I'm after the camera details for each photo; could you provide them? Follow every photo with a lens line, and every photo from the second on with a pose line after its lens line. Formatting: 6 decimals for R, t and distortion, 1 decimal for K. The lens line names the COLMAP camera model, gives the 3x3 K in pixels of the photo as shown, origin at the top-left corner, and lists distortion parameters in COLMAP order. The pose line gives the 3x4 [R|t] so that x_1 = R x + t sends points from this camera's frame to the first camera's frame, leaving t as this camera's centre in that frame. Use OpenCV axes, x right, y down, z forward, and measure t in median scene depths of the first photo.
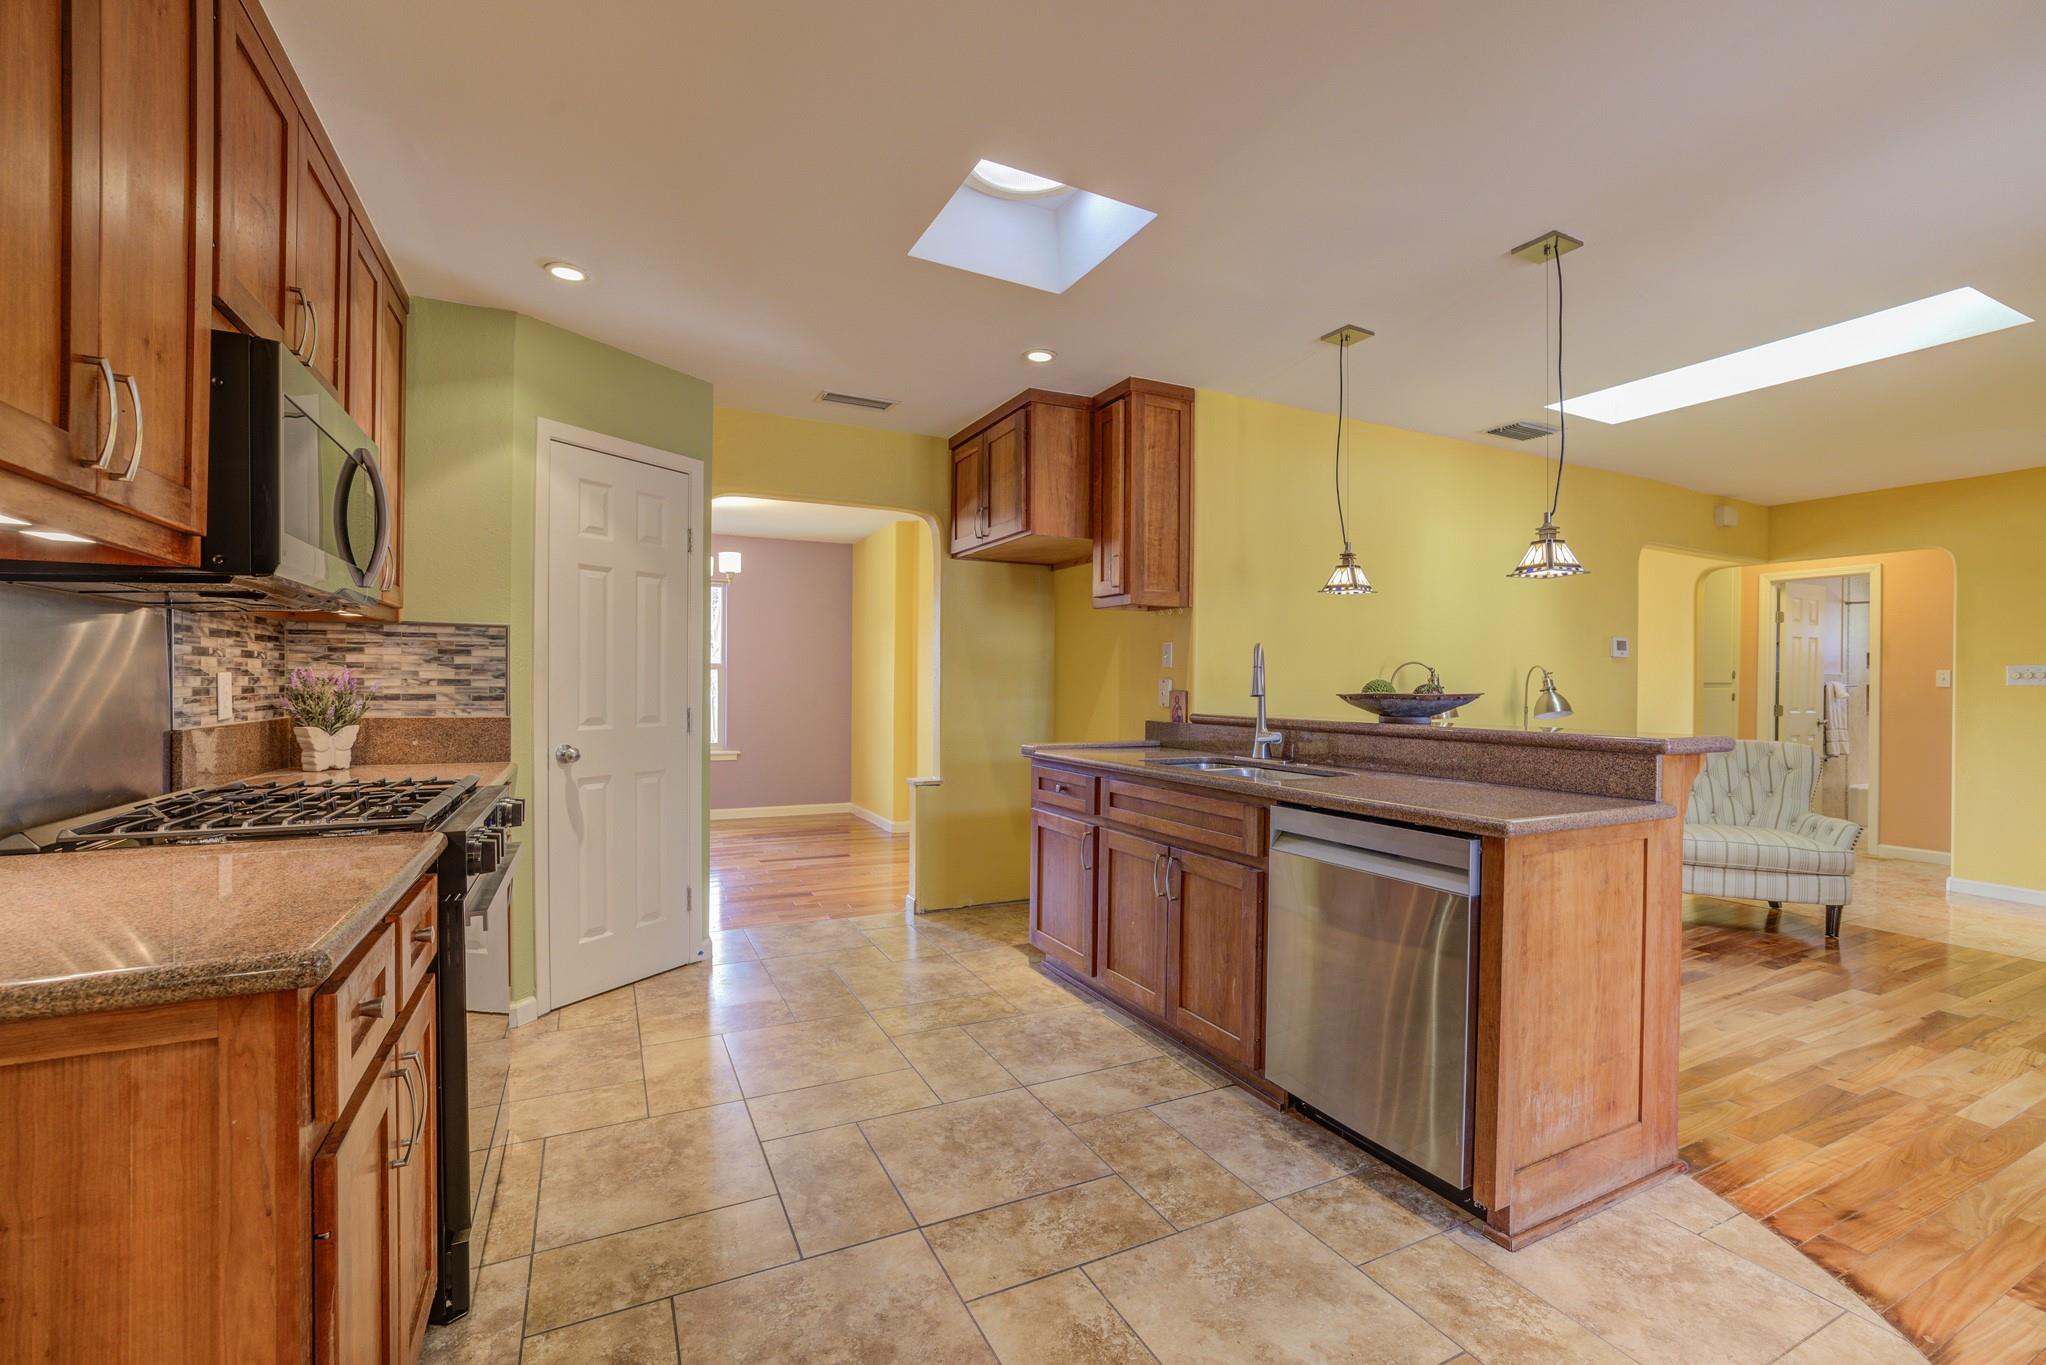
lens RADIAL K [[866.6, 0, 1010.0], [0, 866.6, 688.8], [0, 0, 1]] dist [-0.050626, 0.016741]
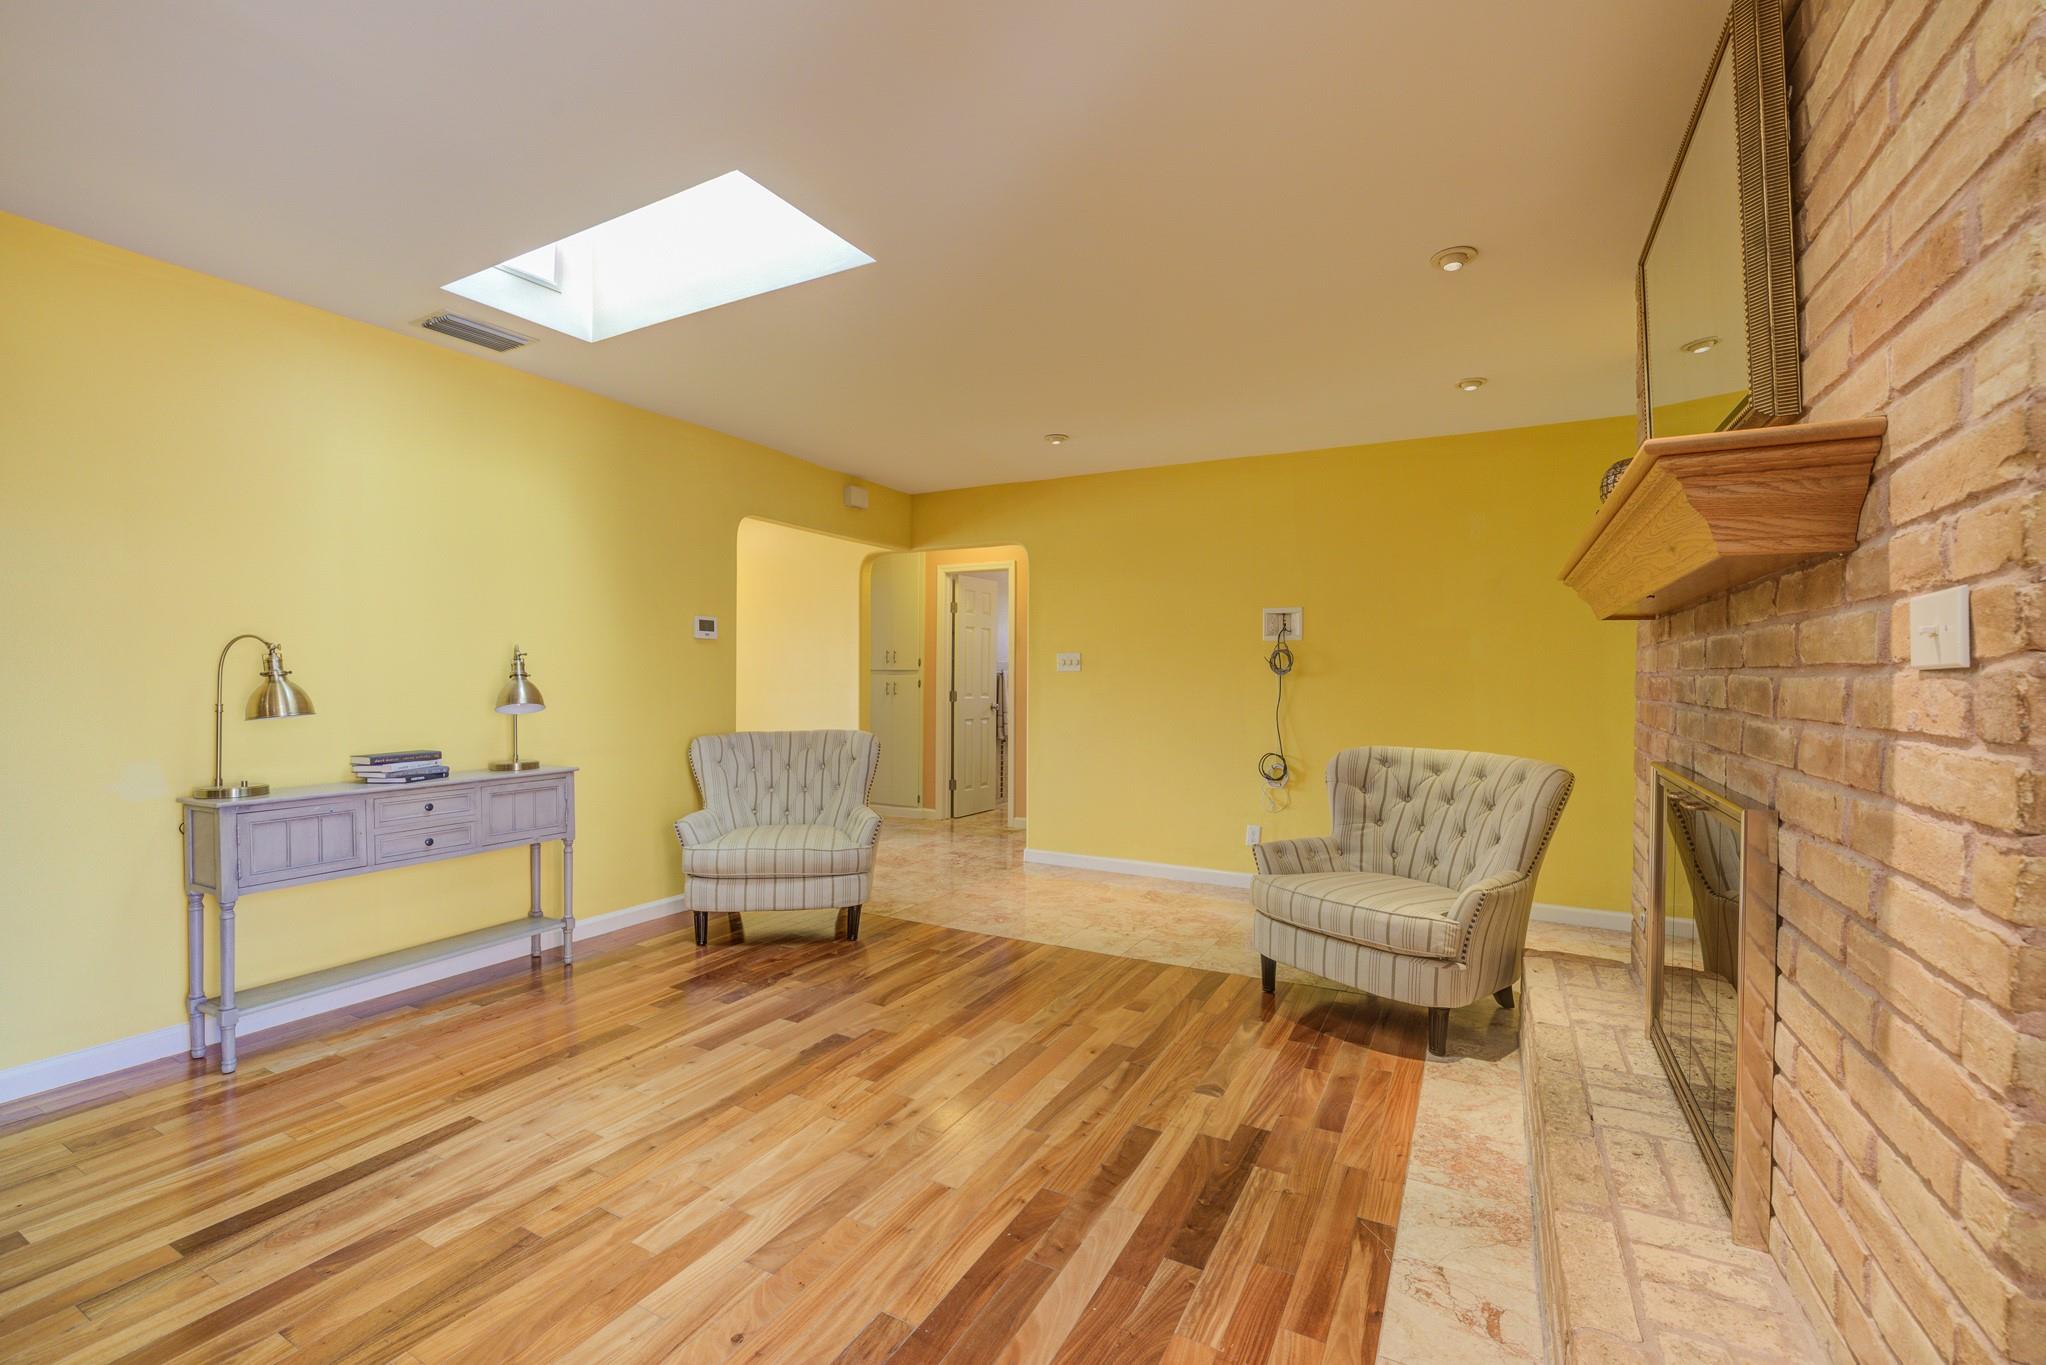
lens RADIAL K [[866.6, 0, 1010.0], [0, 866.6, 688.8], [0, 0, 1]] dist [-0.050626, 0.016741]
pose [[0.817903, -0.008918, 0.575287, 0.798650], [0.002066, 0.999919, 0.012563, 0.006429], [-0.575353, -0.009087, 0.817855, 0.156246]]
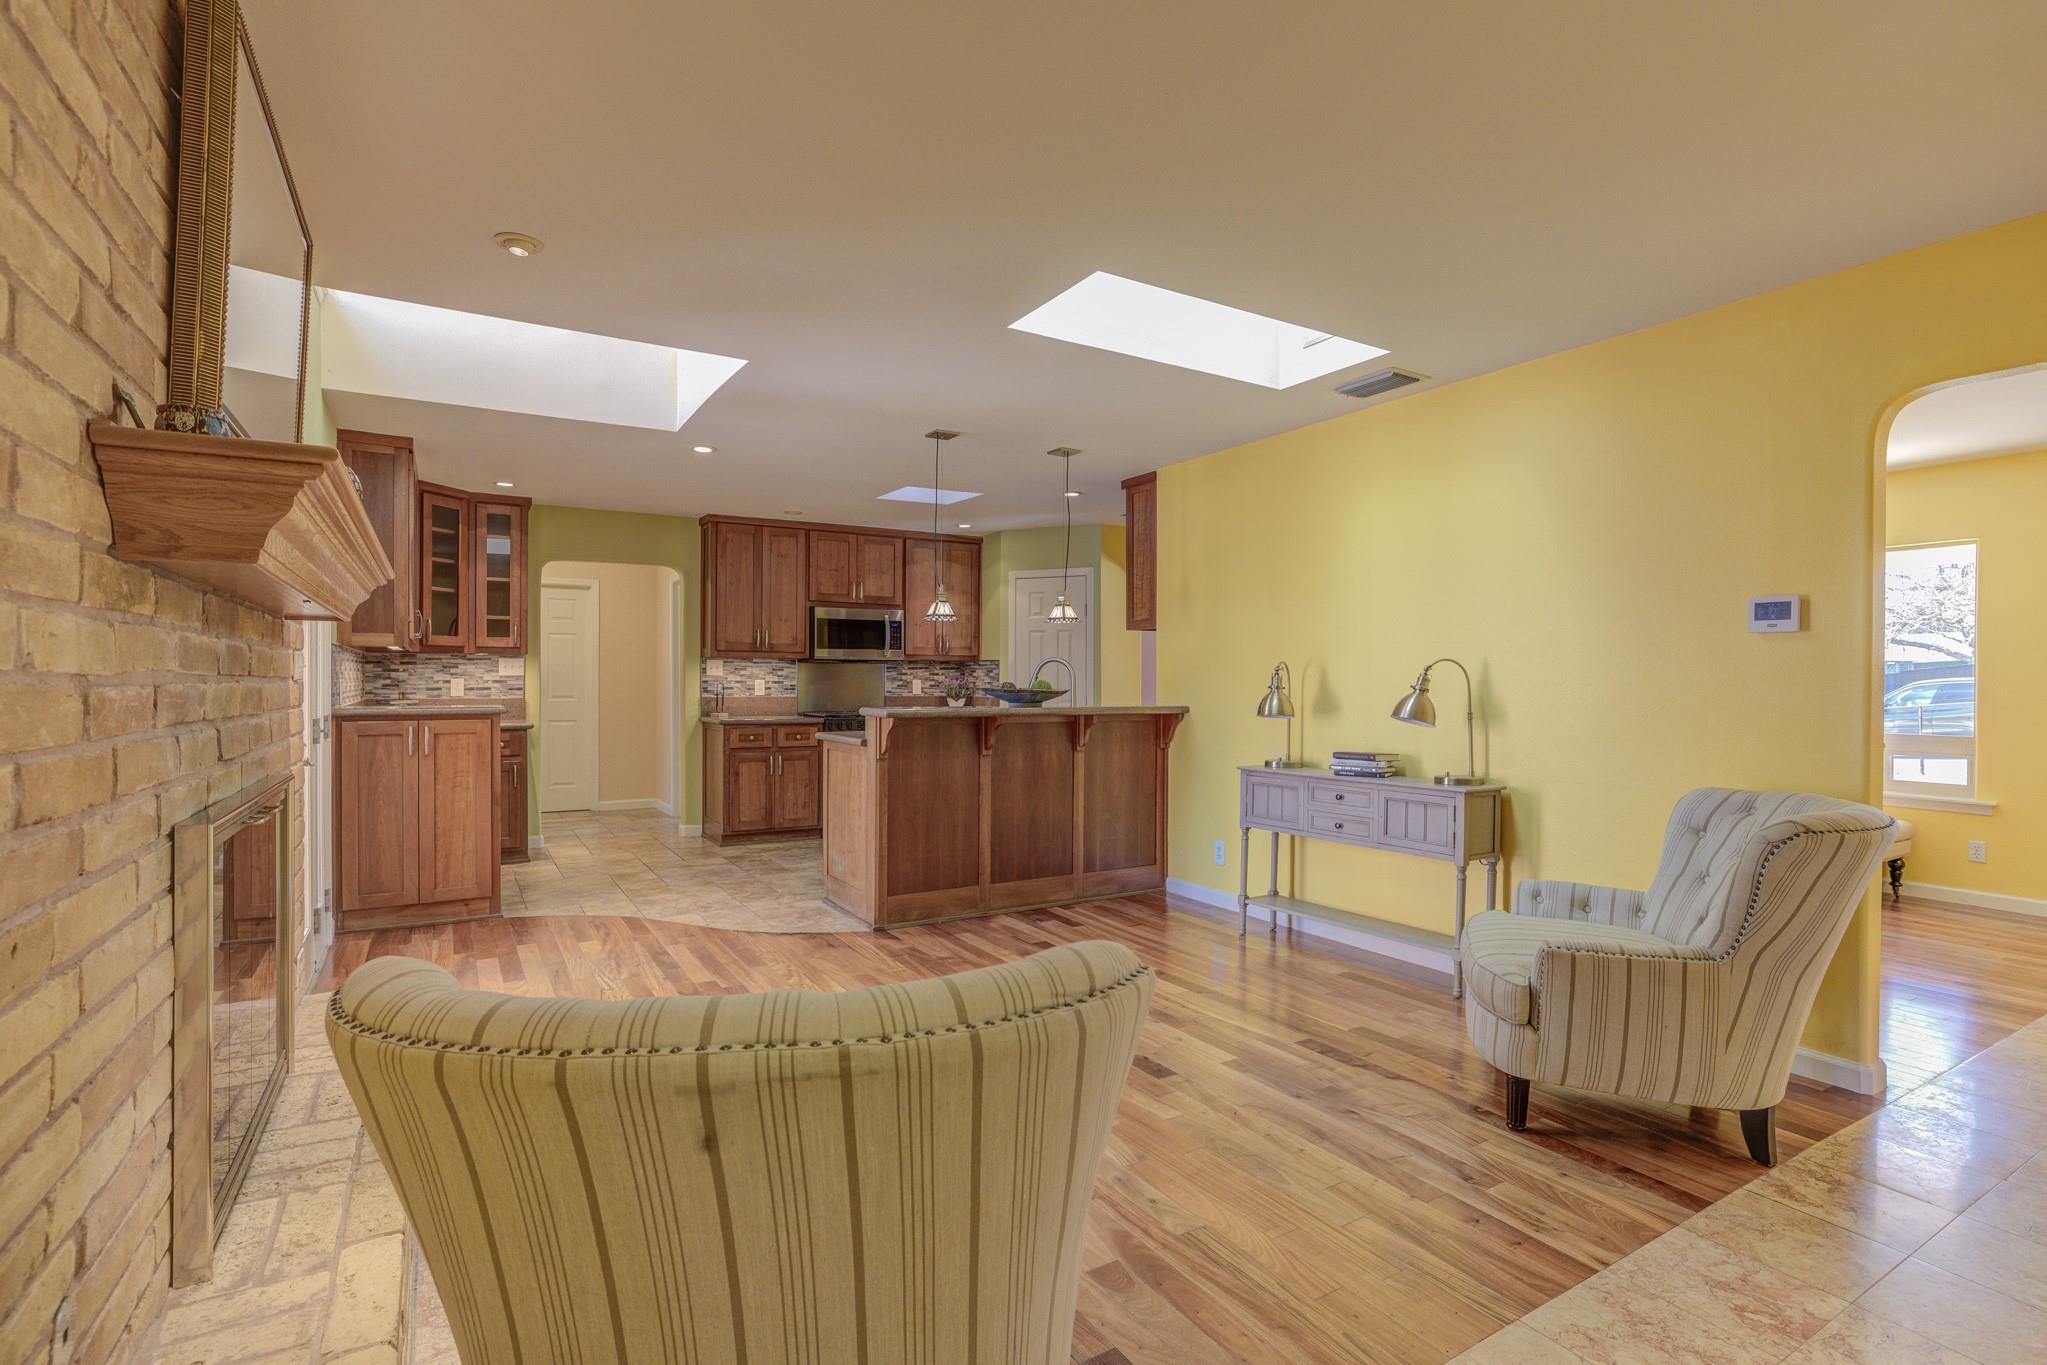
lens RADIAL K [[969.4, 0, 1017.3], [0, 969.4, 687.8], [0, 0, 1]] dist [-0.031748, 0.000396]
pose [[0.088097, 0.000183, -0.996112, 2.213104], [-0.010211, 0.999948, -0.000720, 0.006893], [0.996060, 0.010235, 0.088094, 0.816369]]
